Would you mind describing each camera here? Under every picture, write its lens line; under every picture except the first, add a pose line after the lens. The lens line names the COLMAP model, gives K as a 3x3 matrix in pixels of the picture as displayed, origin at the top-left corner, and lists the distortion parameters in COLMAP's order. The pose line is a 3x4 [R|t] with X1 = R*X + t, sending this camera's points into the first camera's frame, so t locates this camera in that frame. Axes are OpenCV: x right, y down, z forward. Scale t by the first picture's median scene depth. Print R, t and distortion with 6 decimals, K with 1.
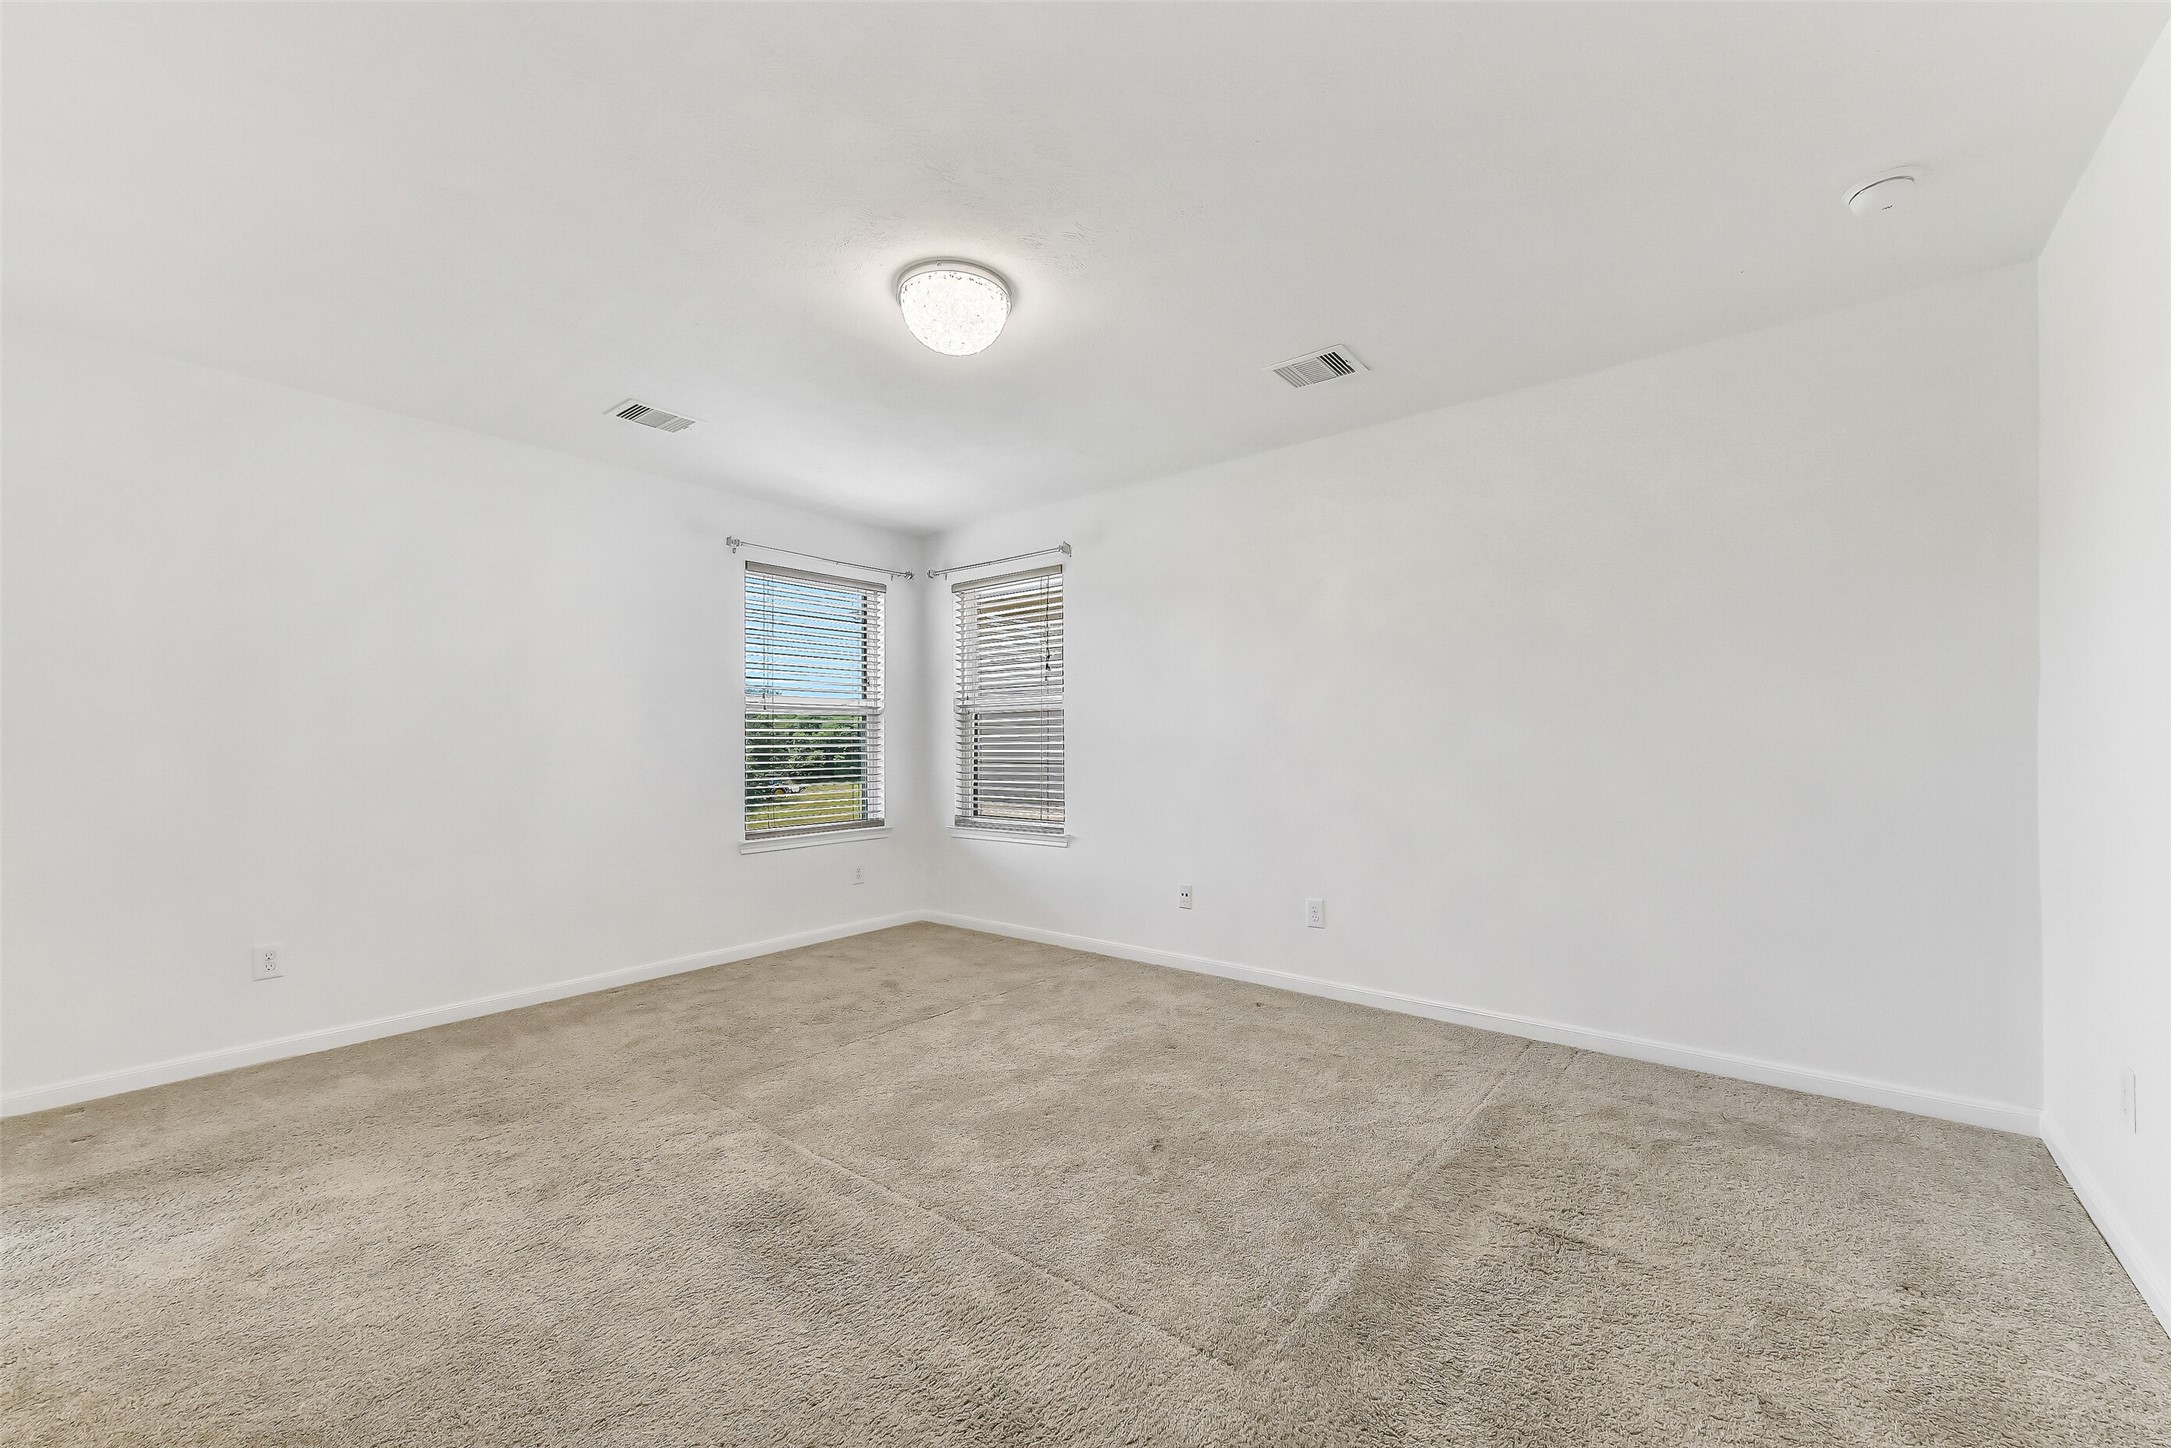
lens RADIAL K [[877.5, 0, 1085.5], [0, 877.5, 724.0], [0, 0, 1]] dist [0.000324, 0.000086]
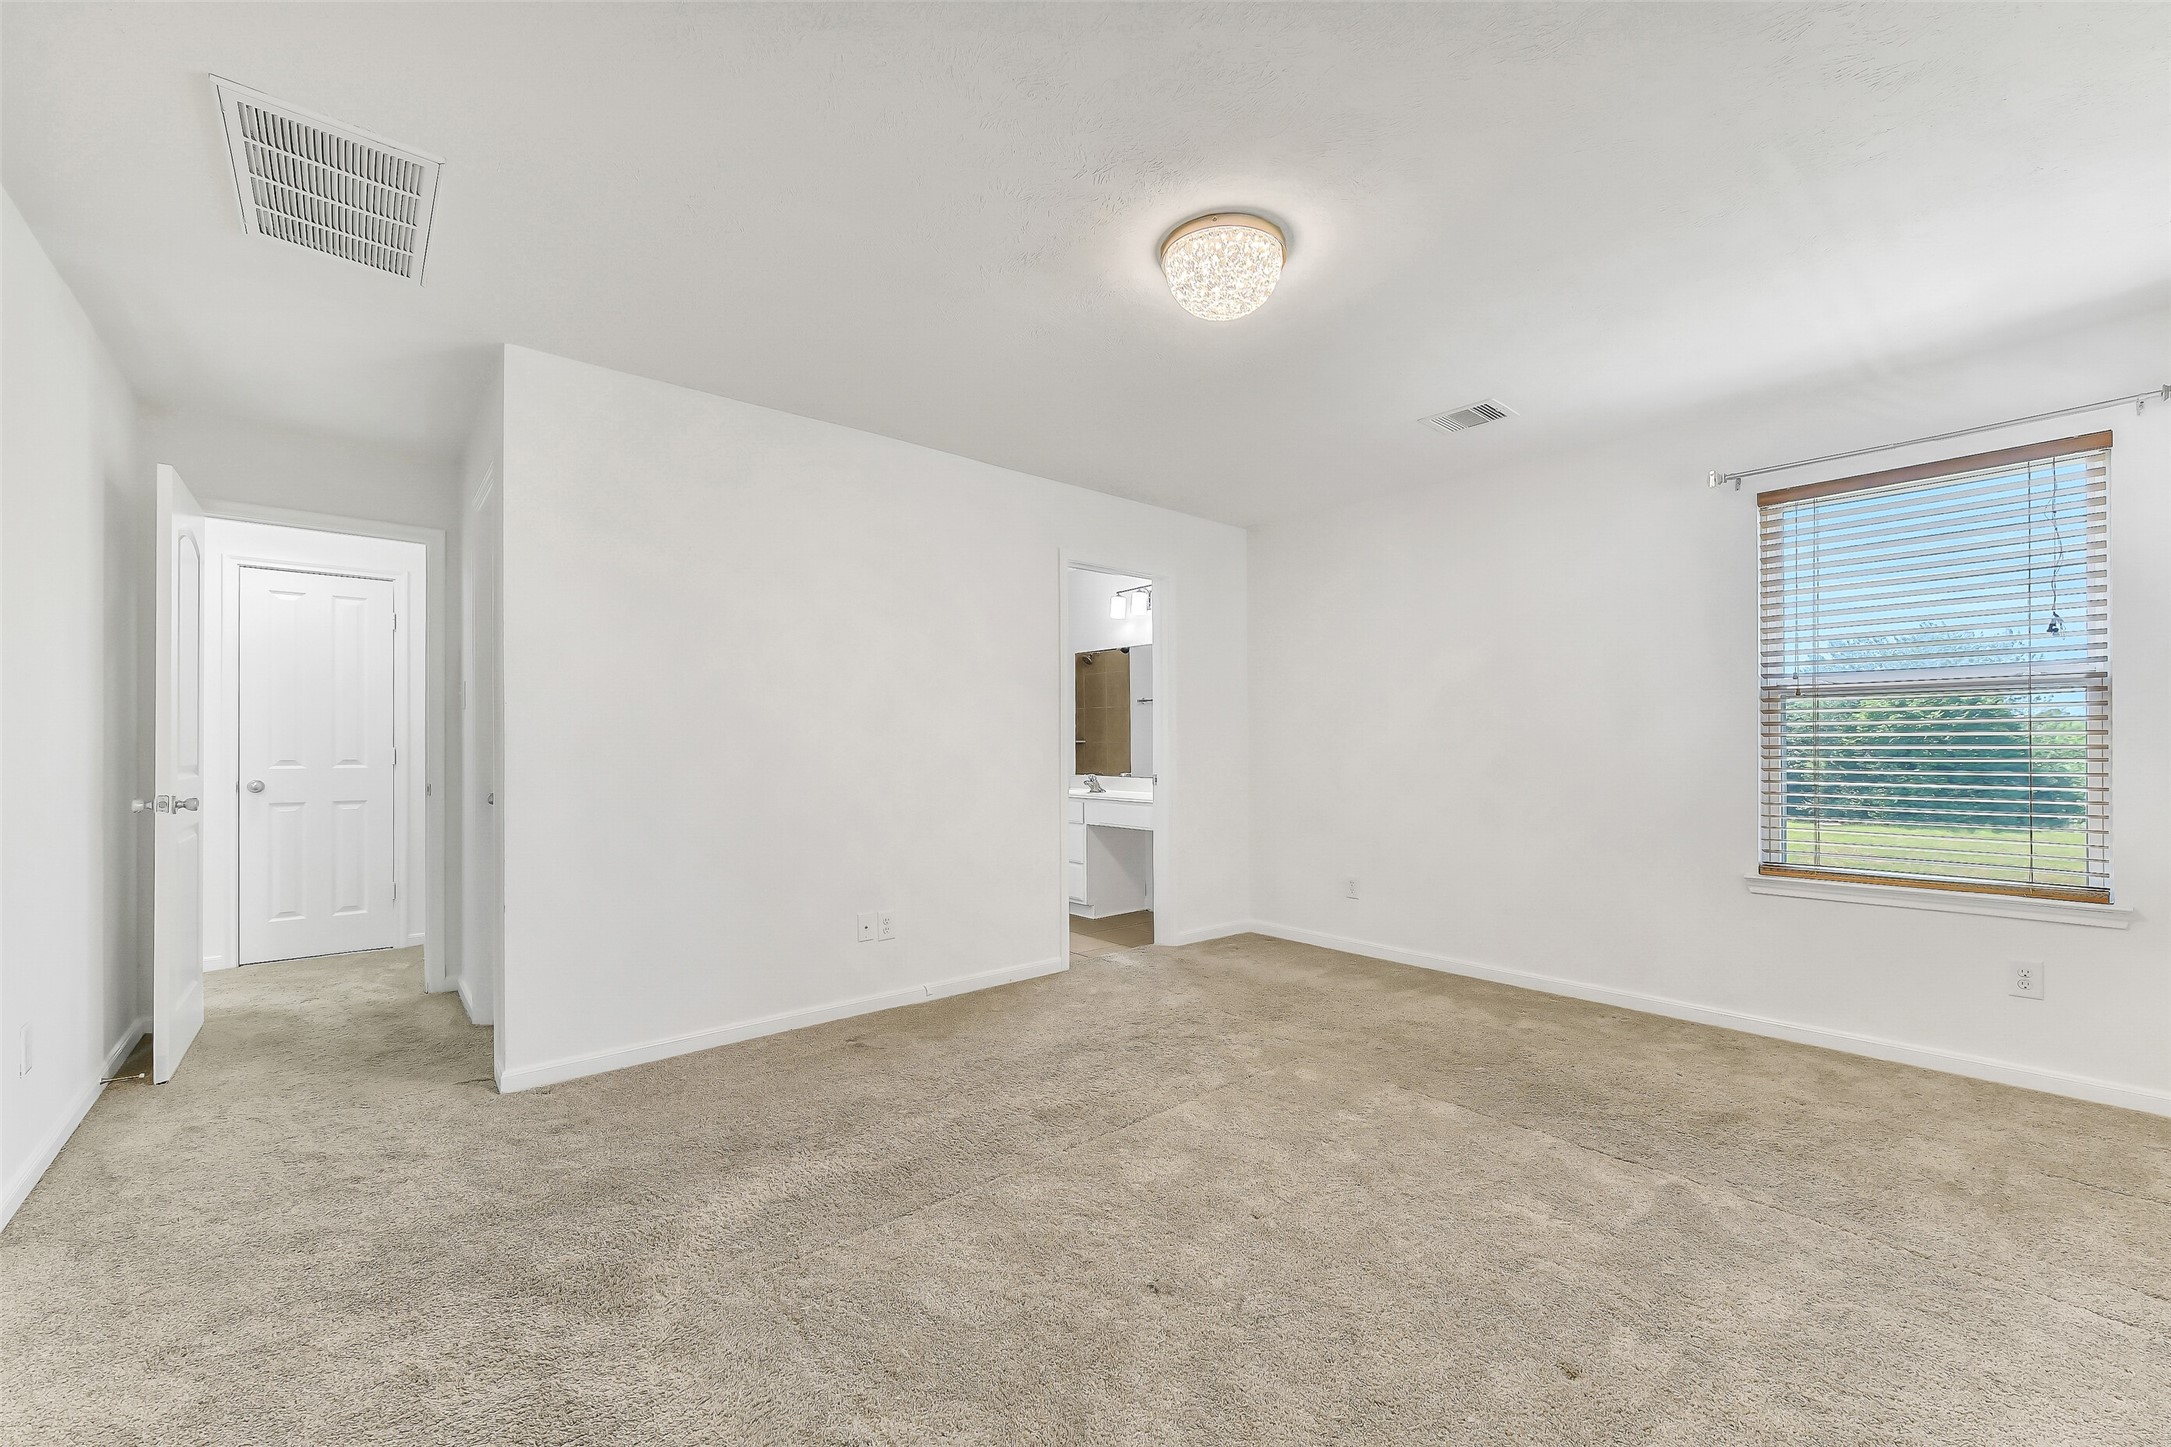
lens RADIAL K [[896.6, 0, 1093.3], [0, 896.6, 717.8], [0, 0, 1]] dist [-0.001123, -0.000241]
pose [[-0.192244, -0.018524, -0.981172, 0.562765], [0.020413, 0.999530, -0.022870, 0.008901], [0.981135, -0.024425, -0.191775, 0.735228]]
